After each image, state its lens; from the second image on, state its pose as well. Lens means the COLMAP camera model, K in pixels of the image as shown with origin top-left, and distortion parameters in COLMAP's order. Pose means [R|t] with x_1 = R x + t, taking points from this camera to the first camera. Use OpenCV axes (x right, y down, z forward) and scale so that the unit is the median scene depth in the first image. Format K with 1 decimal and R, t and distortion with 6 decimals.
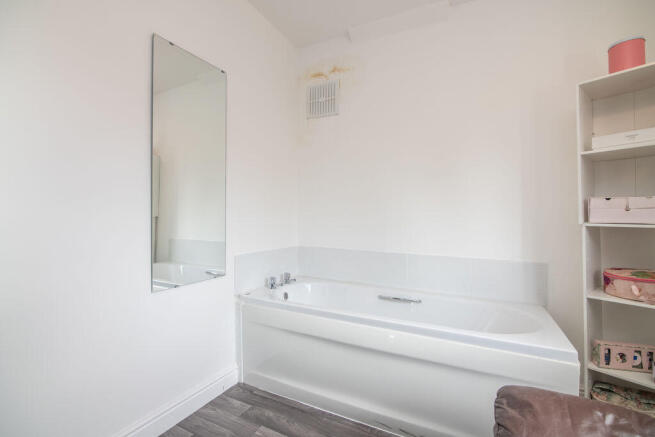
lens RADIAL K [[312.3, 0, 323.2], [0, 312.3, 218.5], [0, 0, 1]] dist [-0.005188, -0.000983]
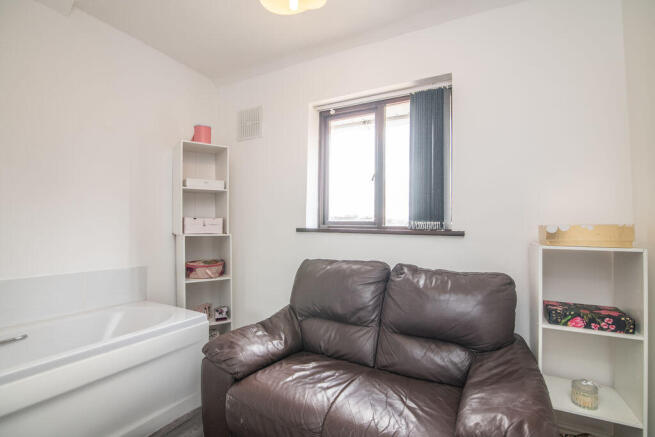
lens RADIAL K [[312.3, 0, 324.2], [0, 312.3, 221.5], [0, 0, 1]] dist [-0.005188, -0.000983]
pose [[0.006851, 0.013970, 0.999879, -0.683823], [0.000941, 0.999902, -0.013977, -0.024506], [-0.999976, 0.001037, 0.006837, 0.318817]]
